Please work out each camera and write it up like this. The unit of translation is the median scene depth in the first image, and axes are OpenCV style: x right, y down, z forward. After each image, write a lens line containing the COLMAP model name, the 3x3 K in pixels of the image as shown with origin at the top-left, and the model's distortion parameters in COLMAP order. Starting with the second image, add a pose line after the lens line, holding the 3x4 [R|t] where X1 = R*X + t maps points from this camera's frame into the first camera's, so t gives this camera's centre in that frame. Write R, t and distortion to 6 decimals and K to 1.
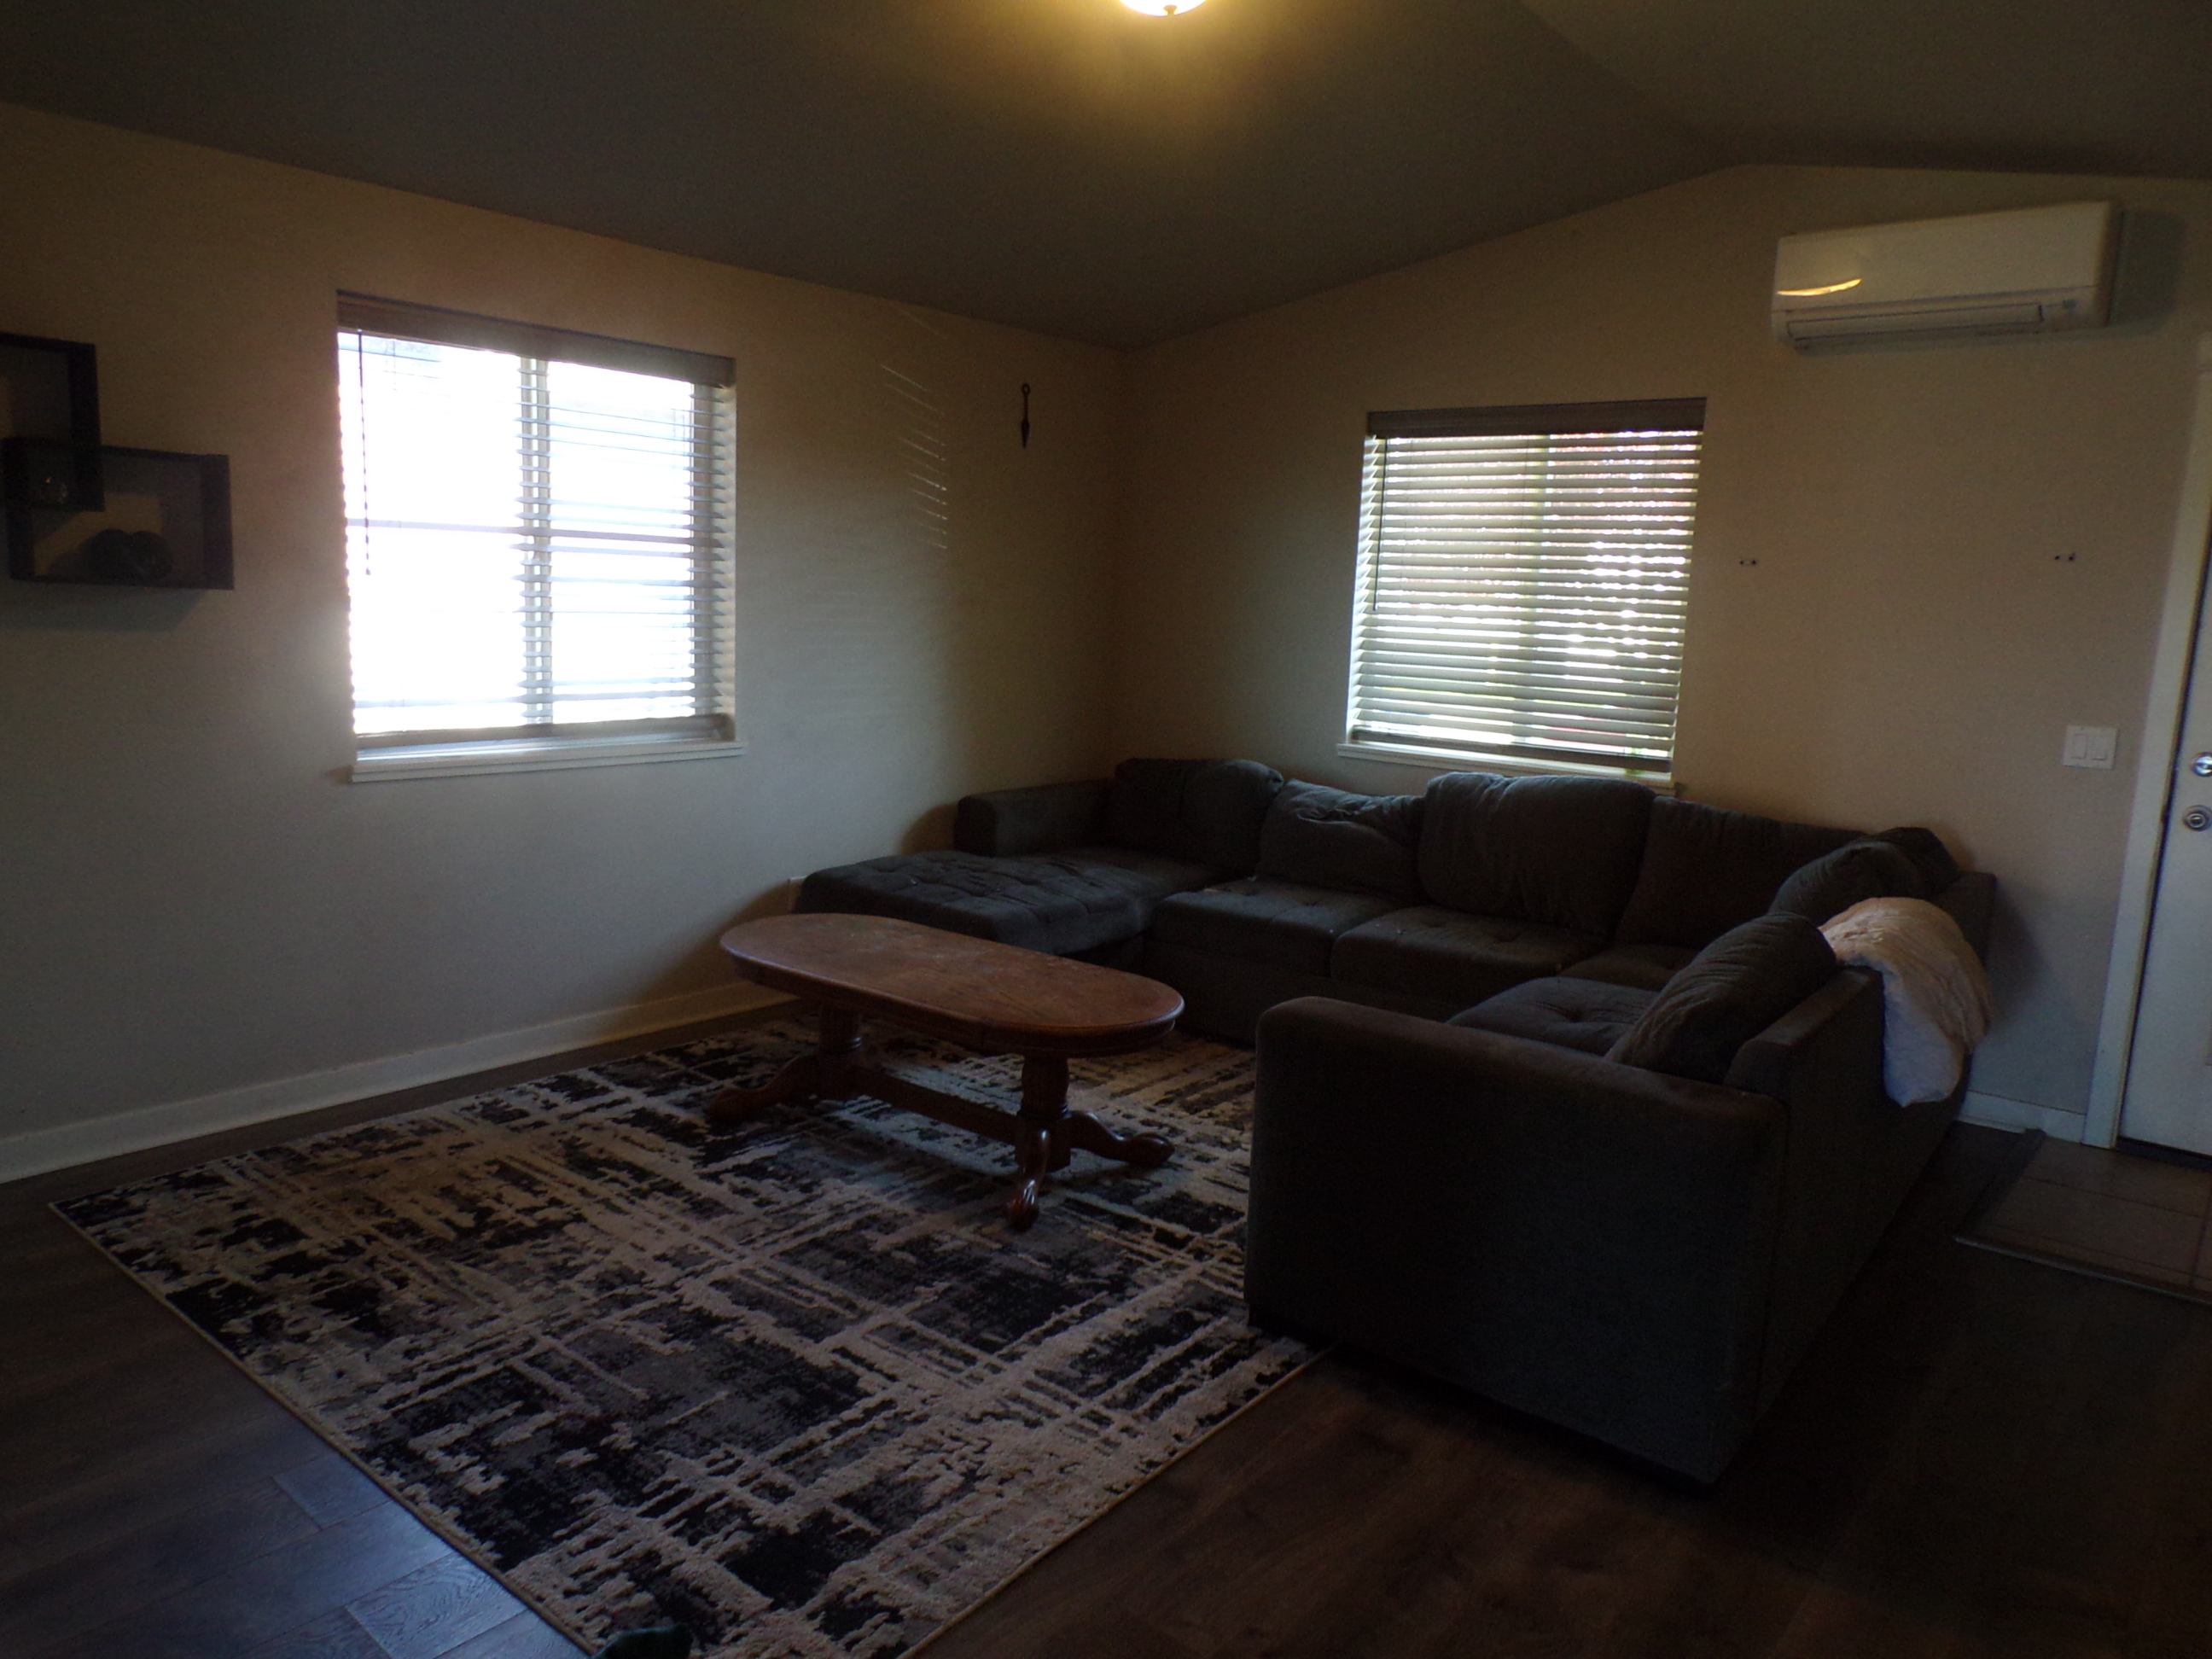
lens RADIAL K [[1493.7, 0, 1112.1], [0, 1493.7, 834.2], [0, 0, 1]] dist [-0.028615, 0.026234]
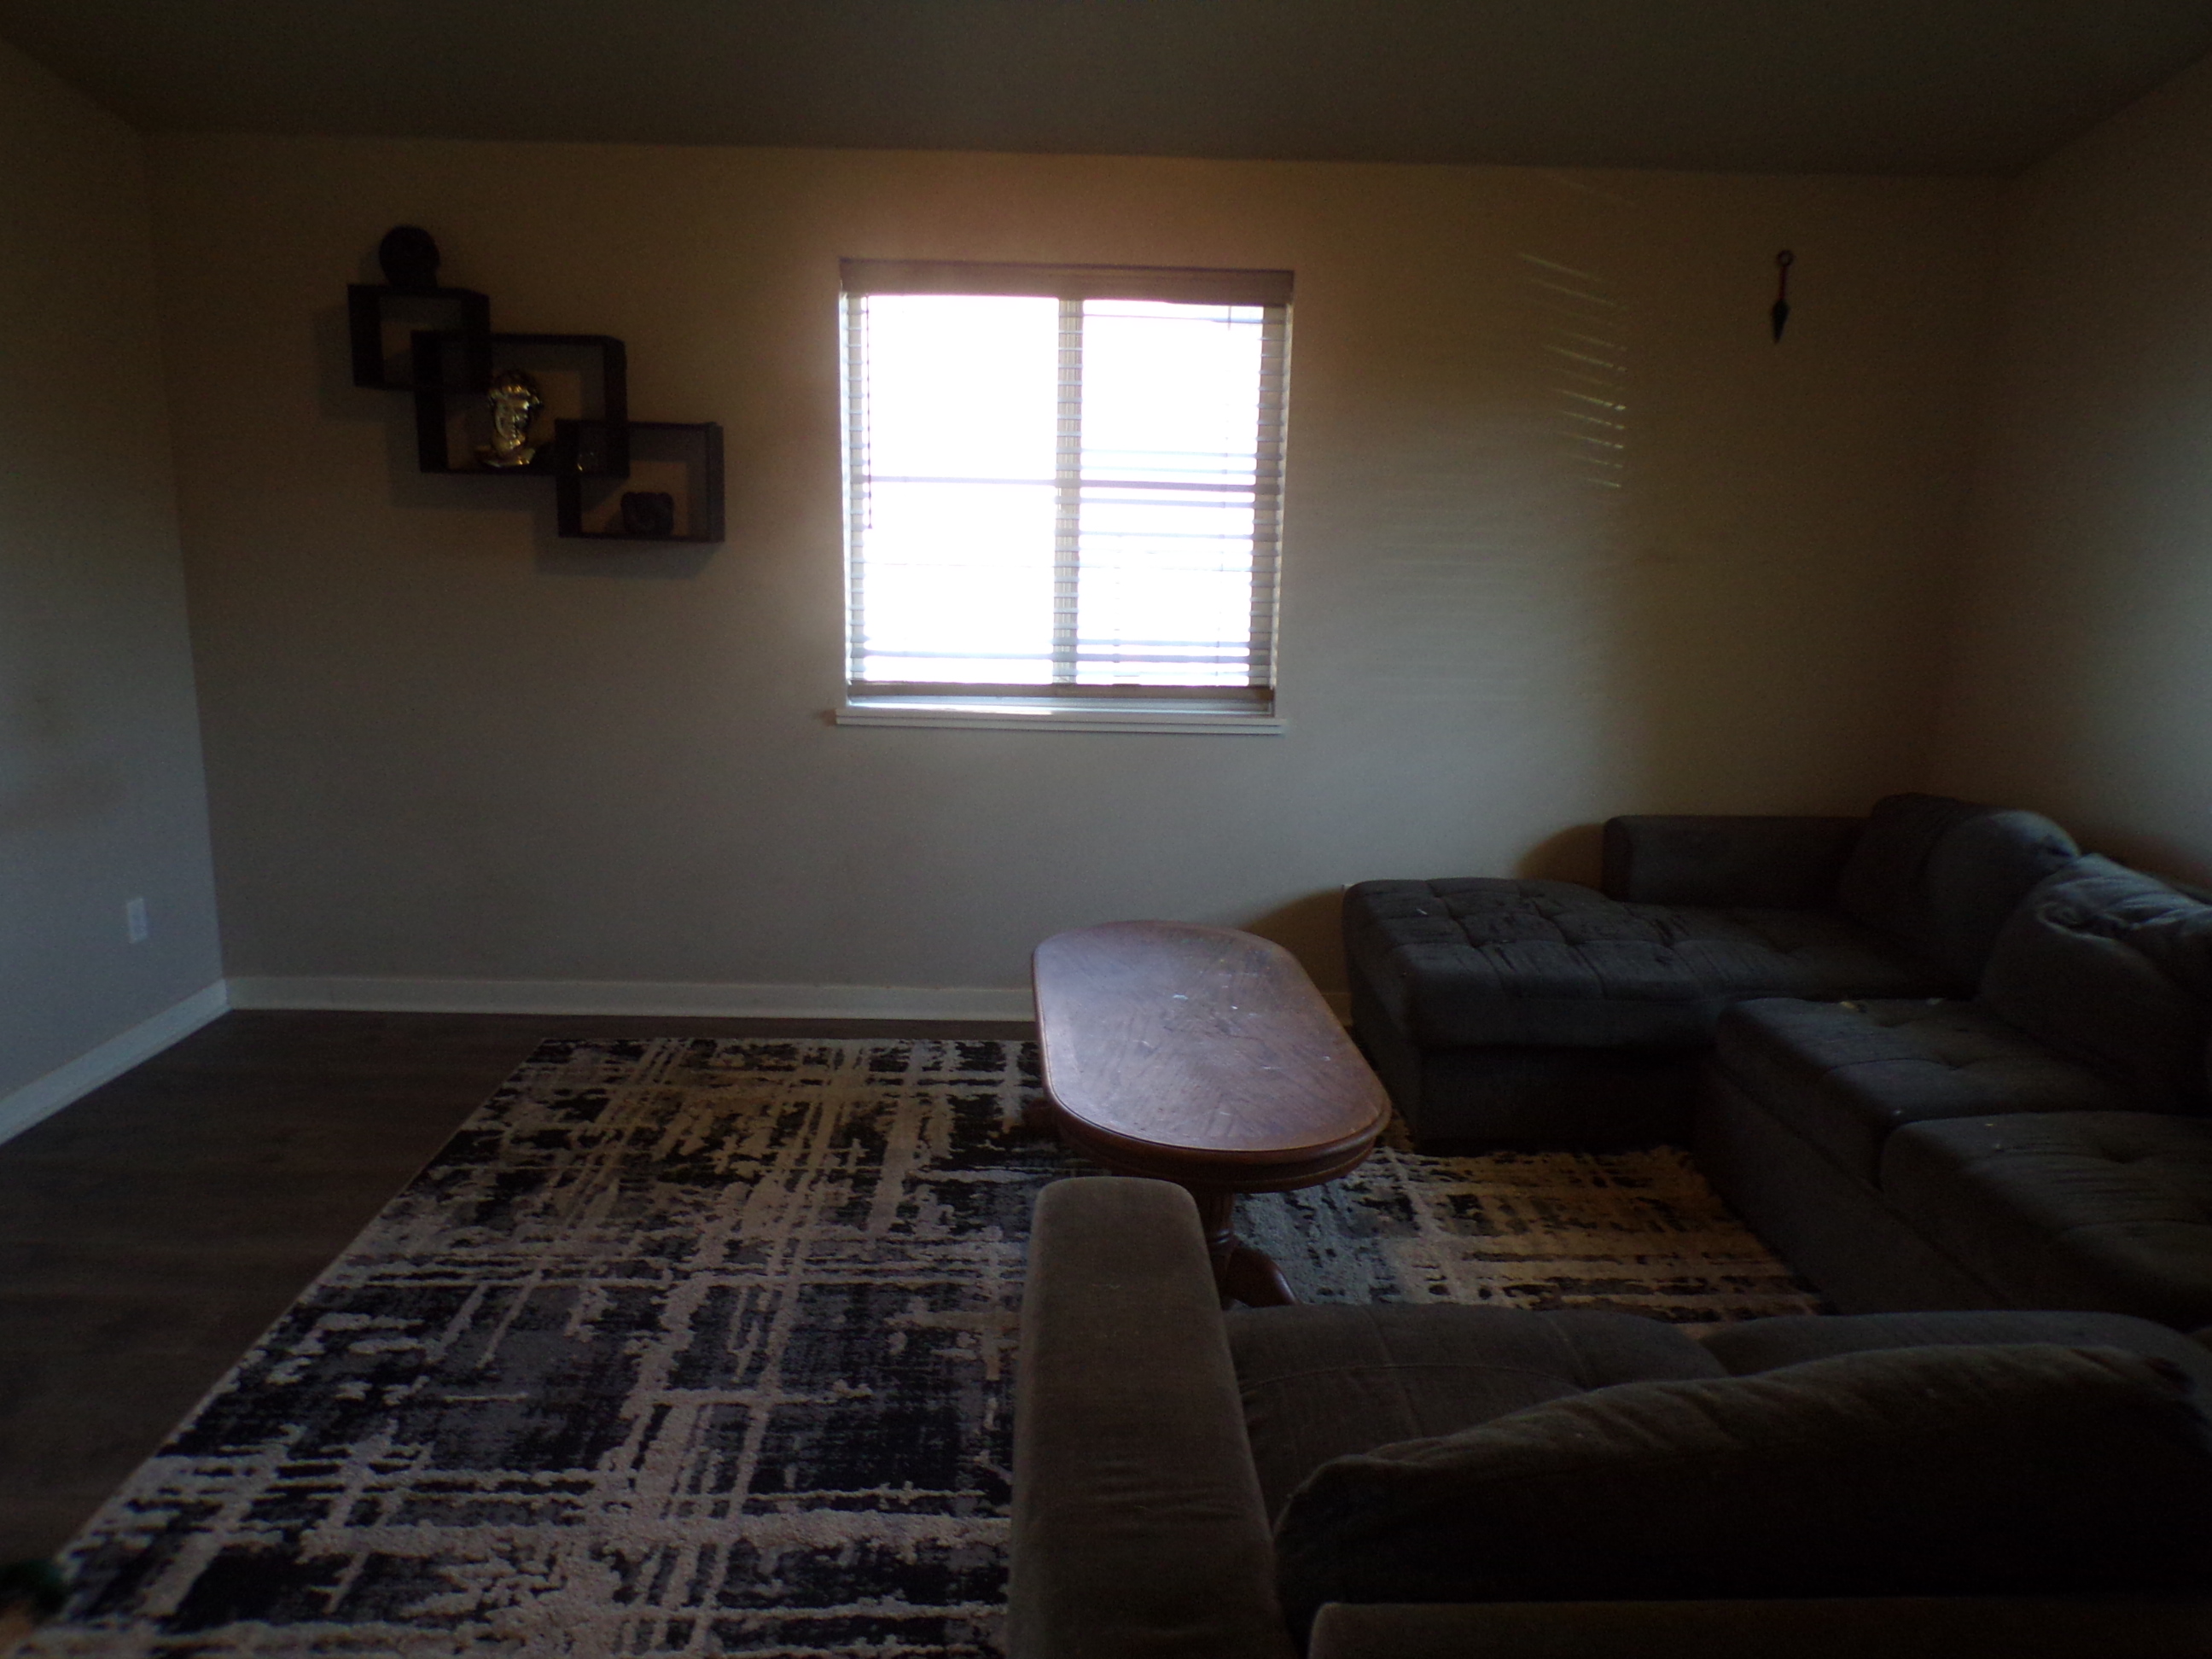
lens RADIAL K [[1493.7, 0, 1112.1], [0, 1493.7, 834.2], [0, 0, 1]] dist [-0.028615, 0.026234]
pose [[0.652498, 0.131825, -0.746236, 0.490875], [-0.119382, 0.990338, 0.070560, -0.064227], [0.748328, 0.043047, 0.661931, 0.505156]]
